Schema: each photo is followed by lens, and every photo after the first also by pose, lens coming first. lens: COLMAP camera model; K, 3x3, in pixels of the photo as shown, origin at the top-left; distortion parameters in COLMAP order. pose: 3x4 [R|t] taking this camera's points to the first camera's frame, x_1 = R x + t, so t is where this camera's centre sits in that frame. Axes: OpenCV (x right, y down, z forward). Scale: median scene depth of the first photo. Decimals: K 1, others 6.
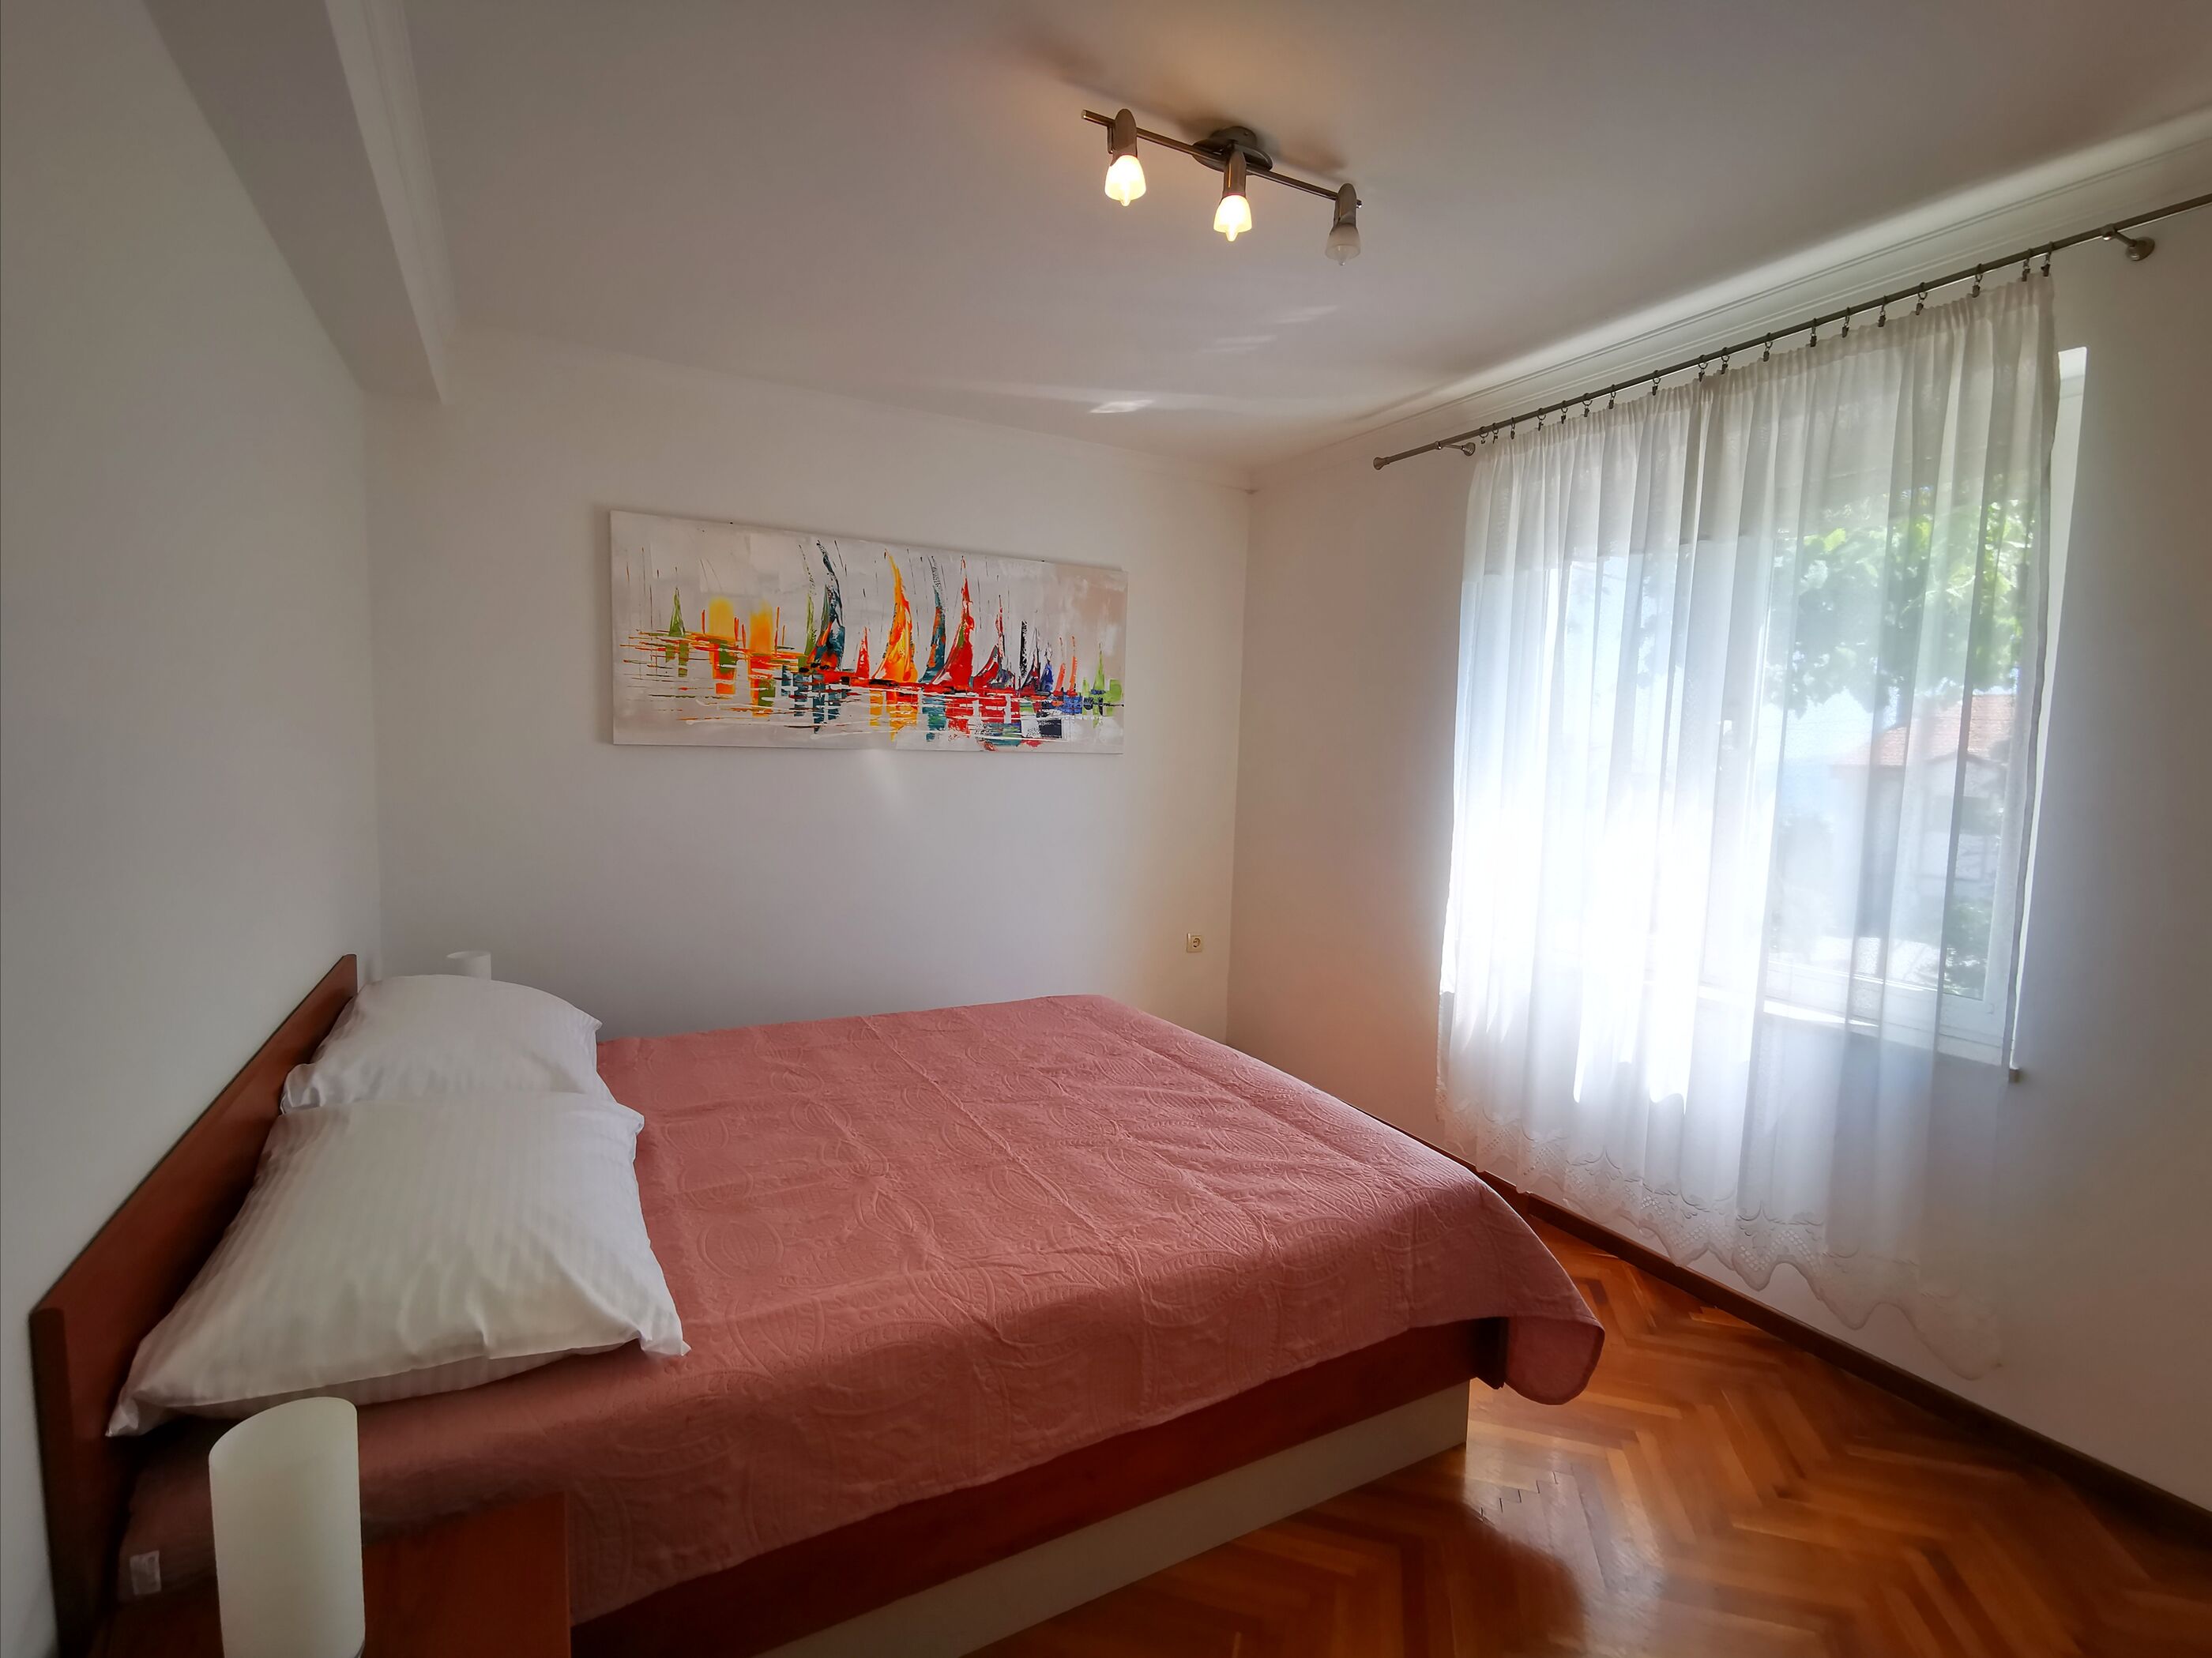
lens RADIAL K [[1007.4, 0, 1106.0], [0, 1007.4, 829.0], [0, 0, 1]] dist [0.001180, 0.000172]
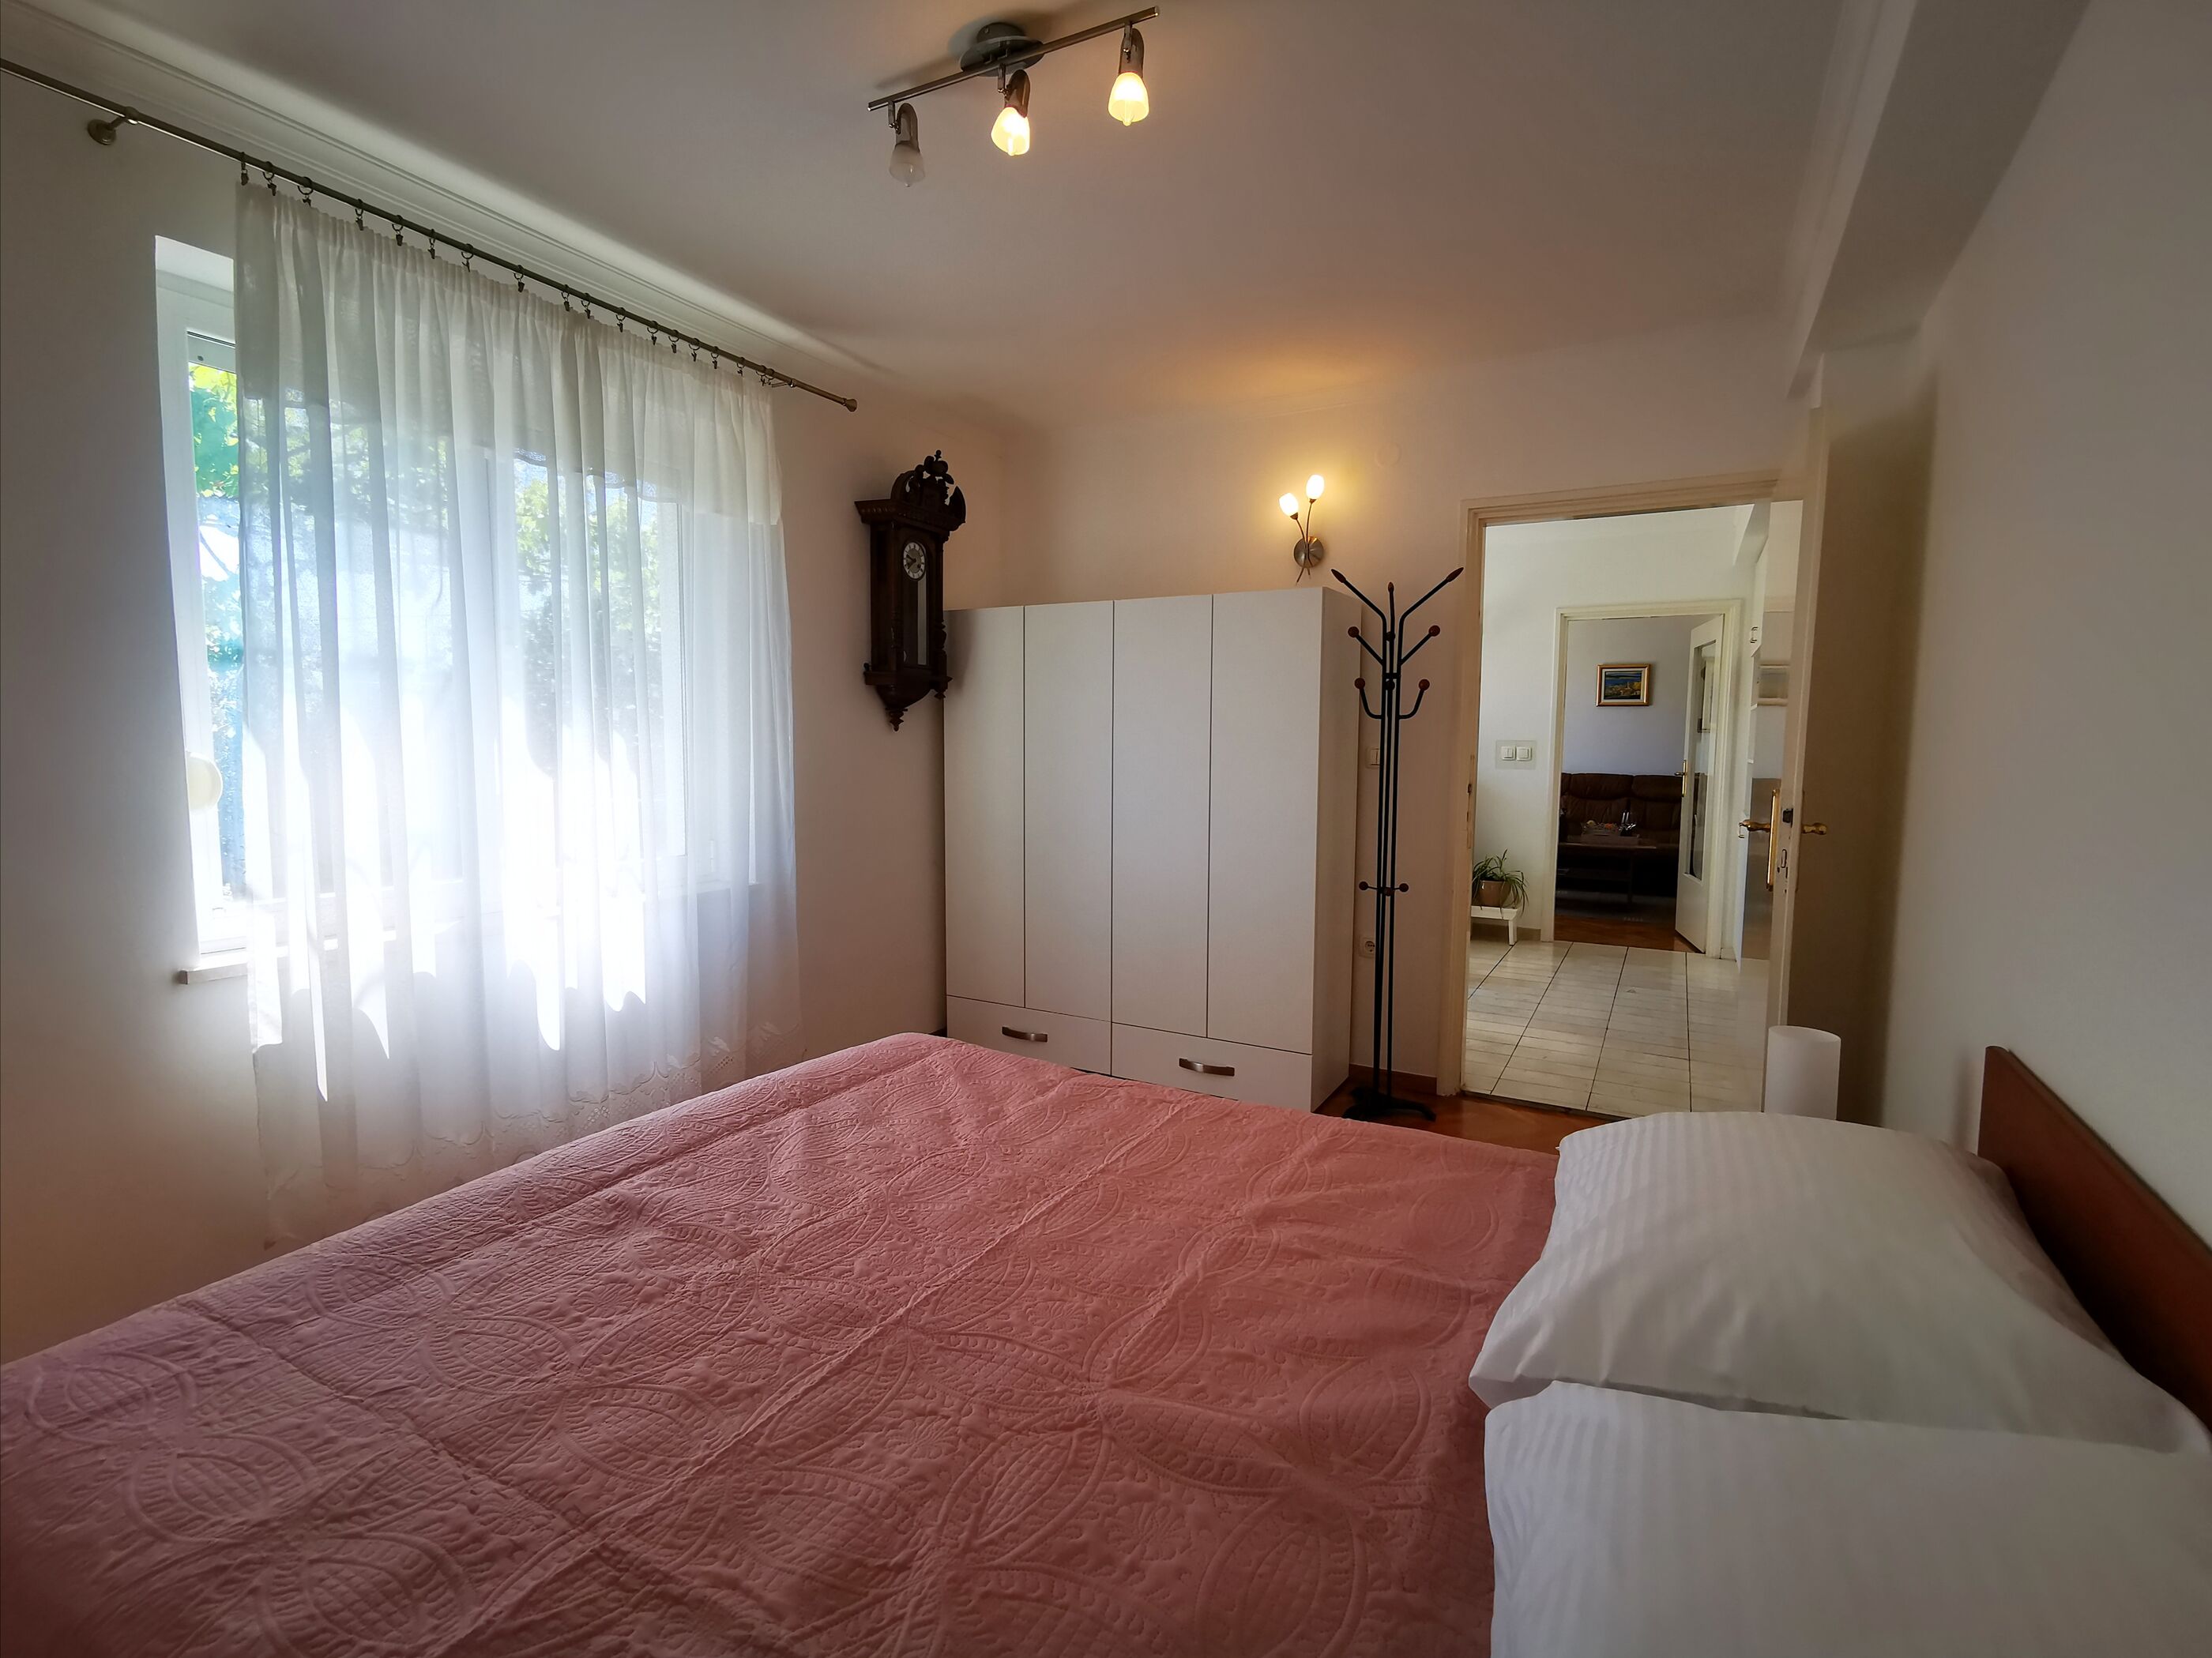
lens RADIAL K [[1031.5, 0, 1113.4], [0, 1031.5, 825.2], [0, 0, 1]] dist [-0.001535, 0.000034]
pose [[-0.542619, -0.101617, 0.833810, -0.429698], [0.043128, 0.987976, 0.148472, -0.041918], [-0.838871, 0.116524, -0.531712, 0.785249]]
